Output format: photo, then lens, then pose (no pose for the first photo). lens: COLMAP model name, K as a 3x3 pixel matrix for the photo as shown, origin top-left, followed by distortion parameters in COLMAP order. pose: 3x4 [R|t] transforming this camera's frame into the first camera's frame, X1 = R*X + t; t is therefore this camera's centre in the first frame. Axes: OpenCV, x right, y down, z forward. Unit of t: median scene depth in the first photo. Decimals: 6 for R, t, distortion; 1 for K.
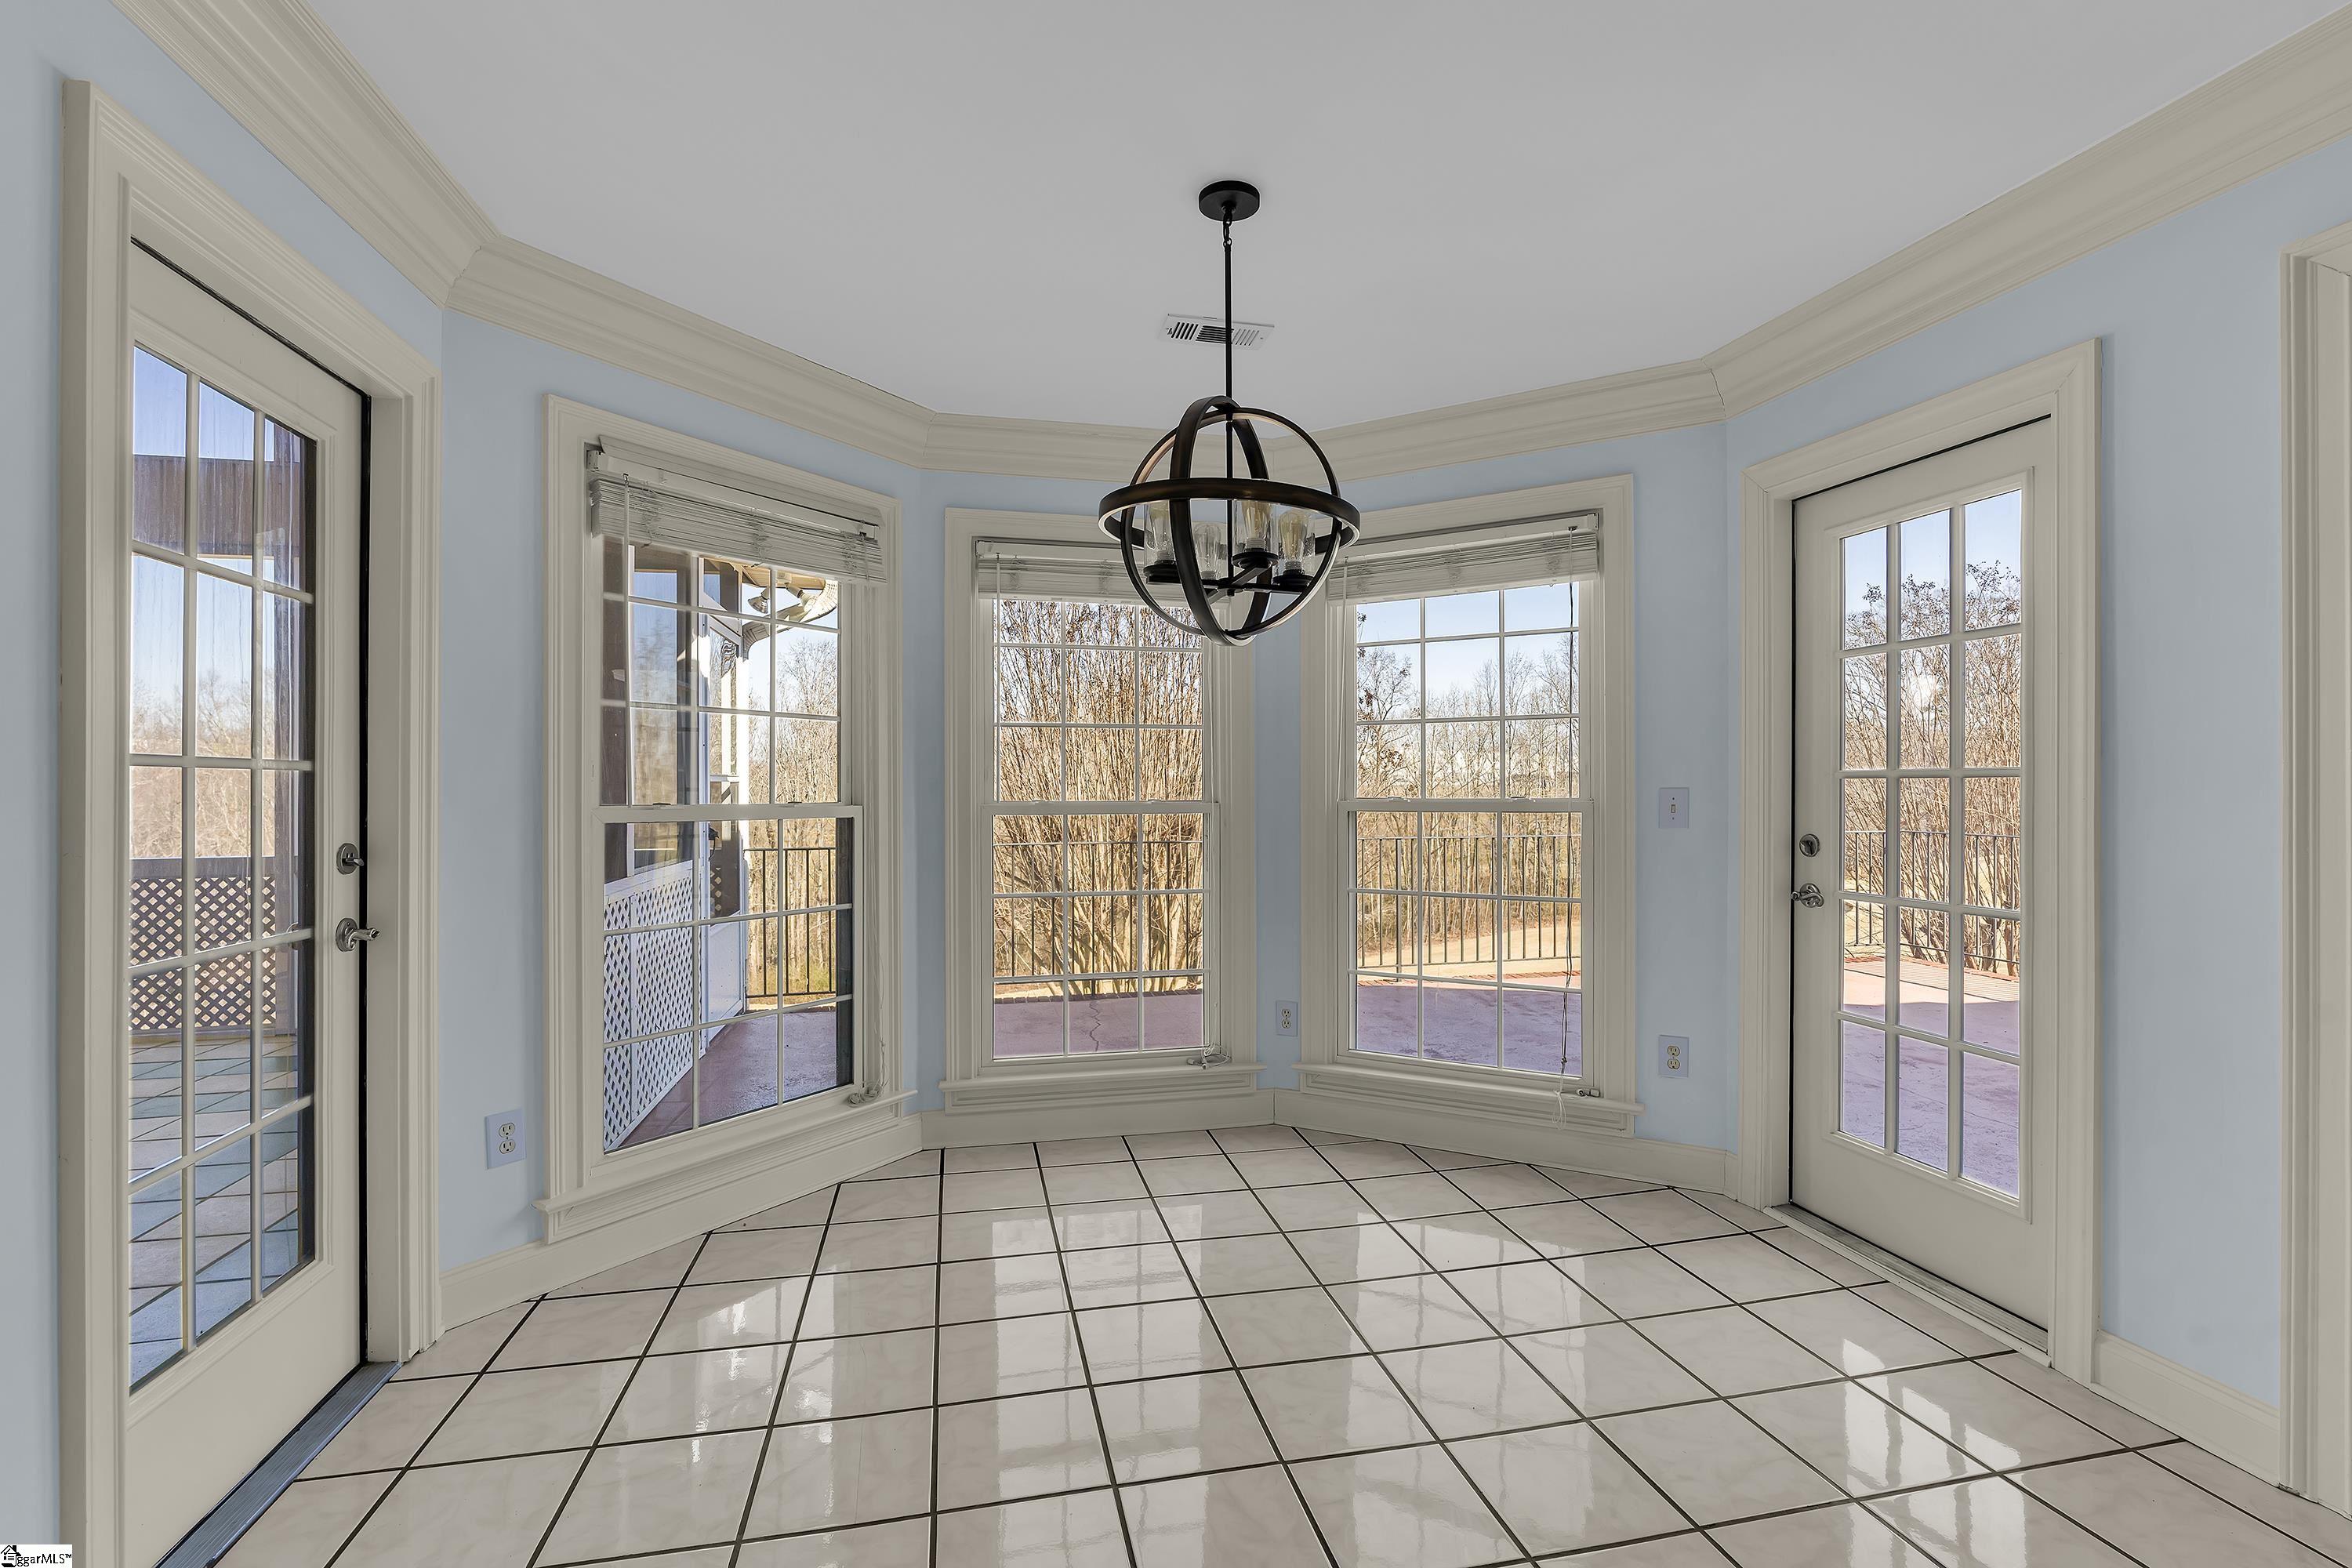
lens RADIAL K [[1035.8, 0, 1173.0], [0, 1035.8, 784.8], [0, 0, 1]] dist [-0.006934, 0.001821]
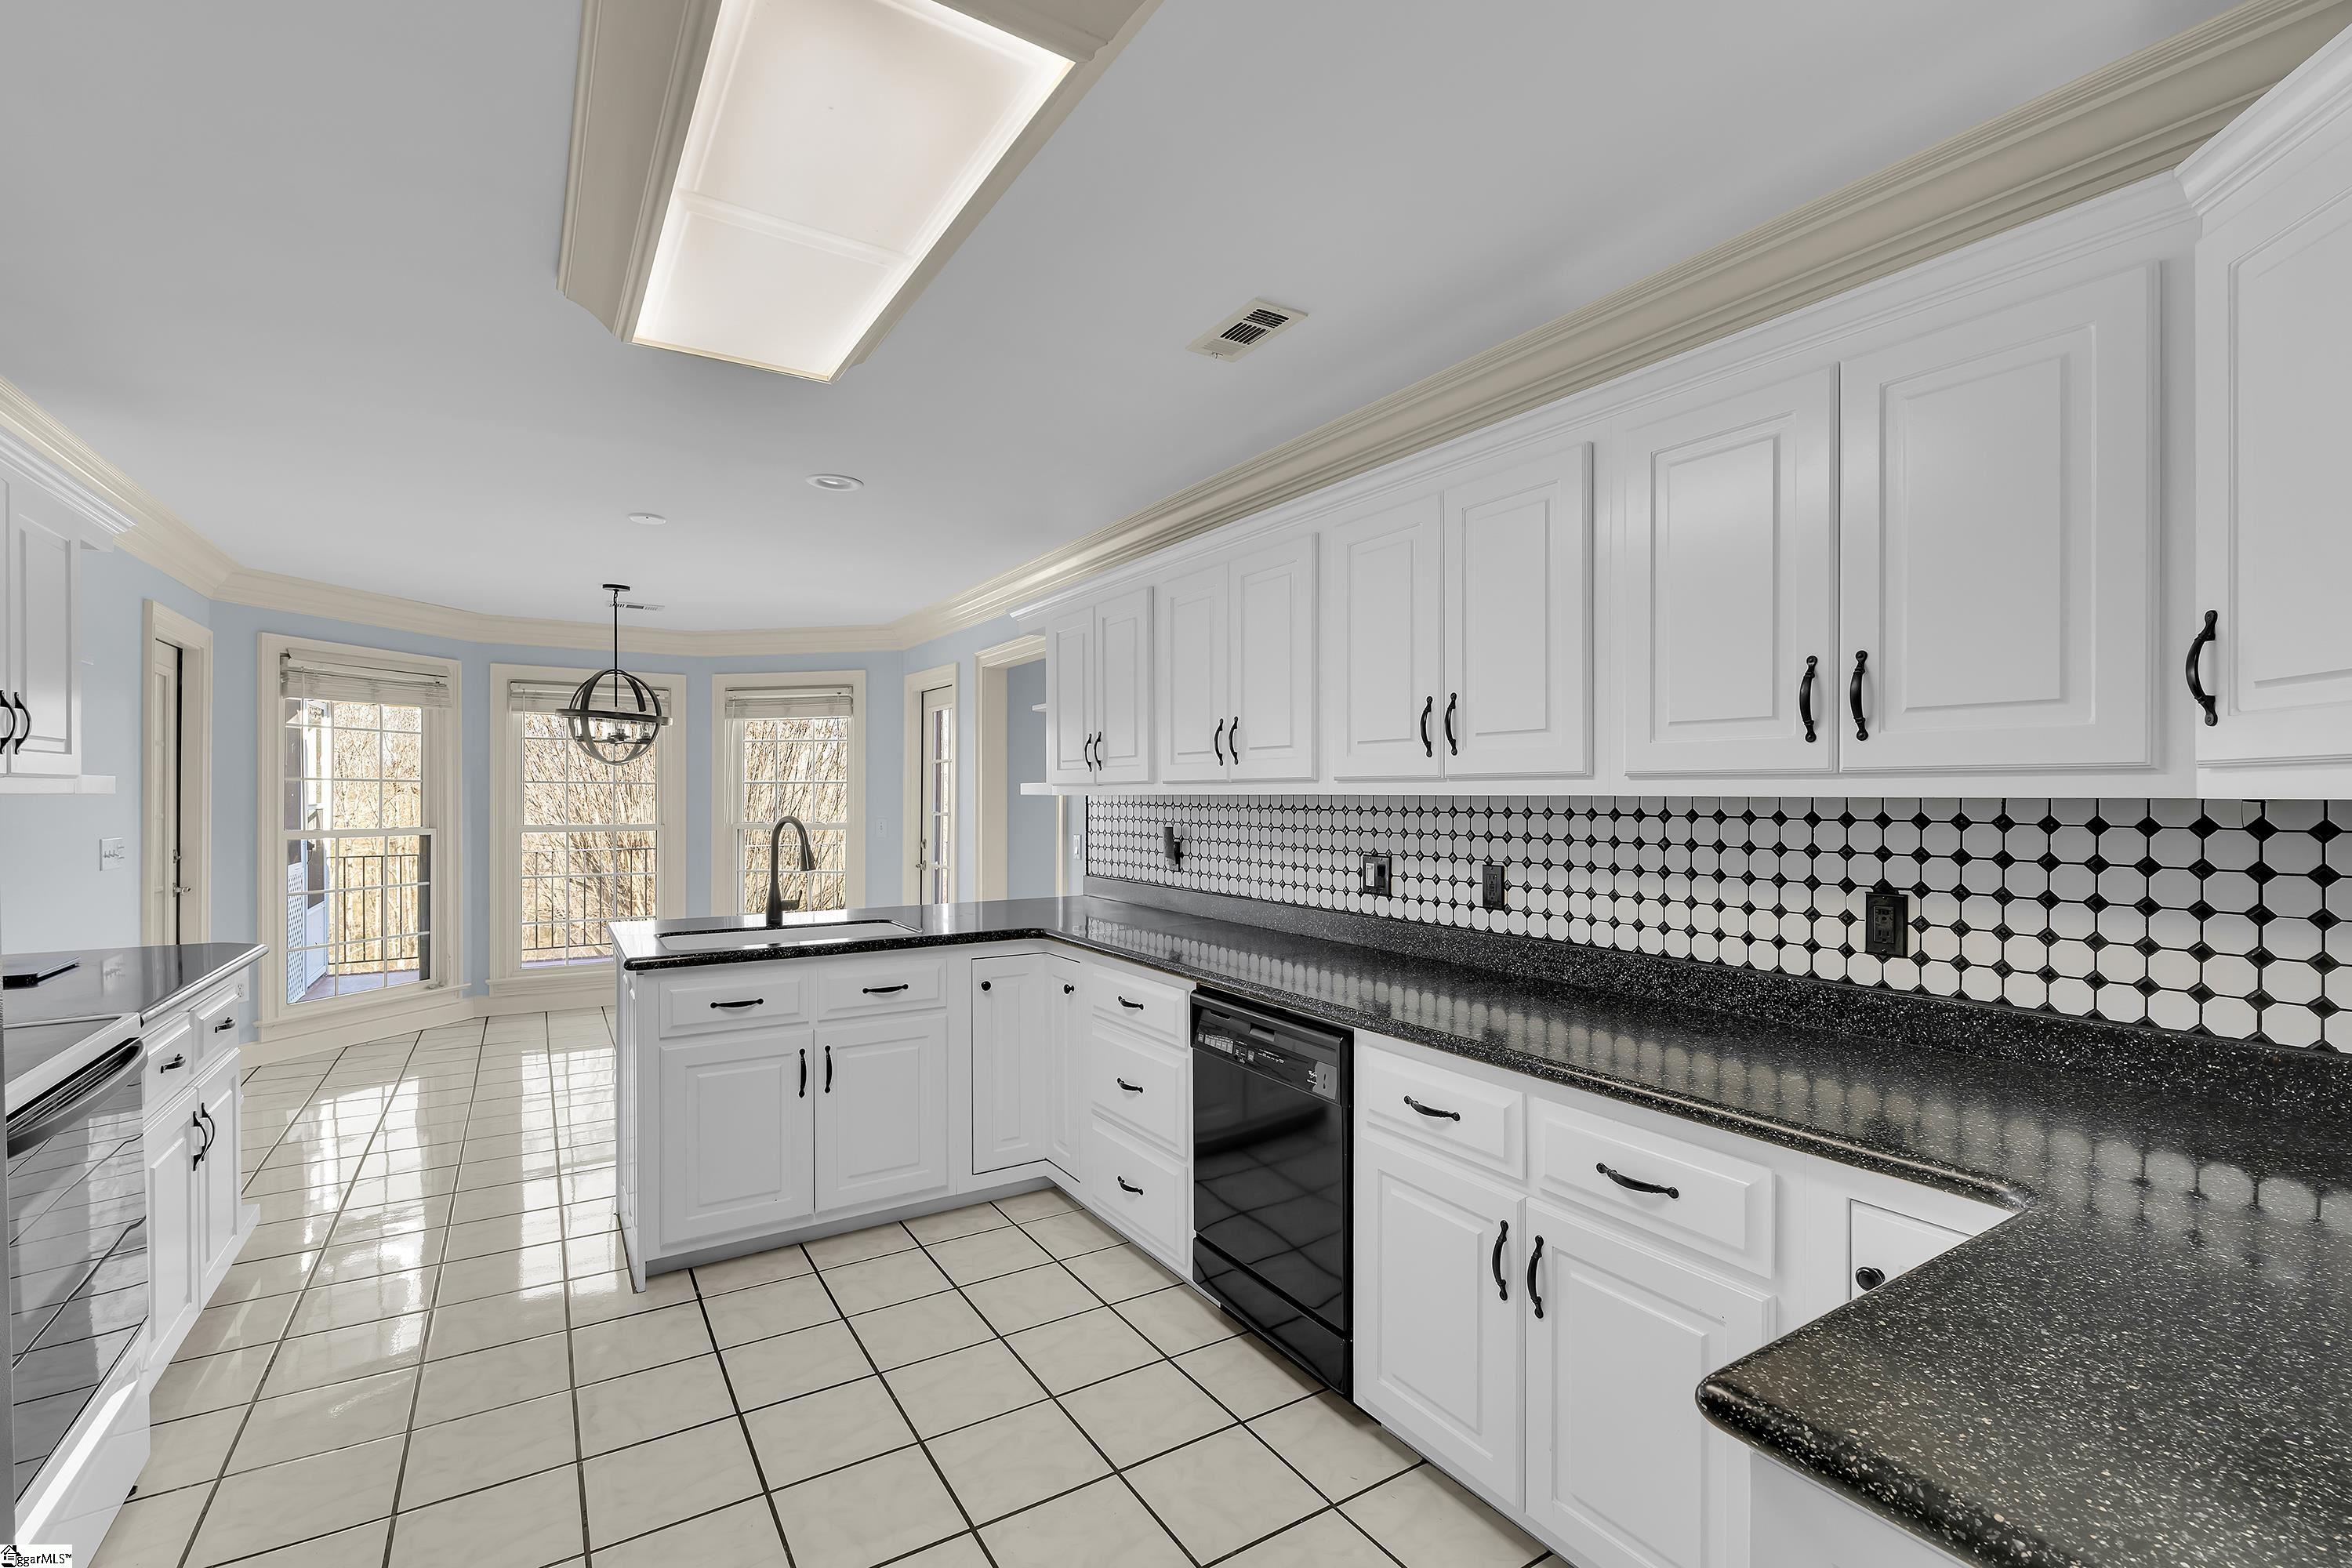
lens RADIAL K [[1035.8, 0, 1189.2], [0, 1035.8, 788.8], [0, 0, 1]] dist [-0.006934, 0.001821]
pose [[0.933468, 0.003197, 0.358647, 0.295475], [-0.000775, 0.999976, -0.006895, -0.039862], [-0.358660, 0.006159, 0.933448, -1.211427]]
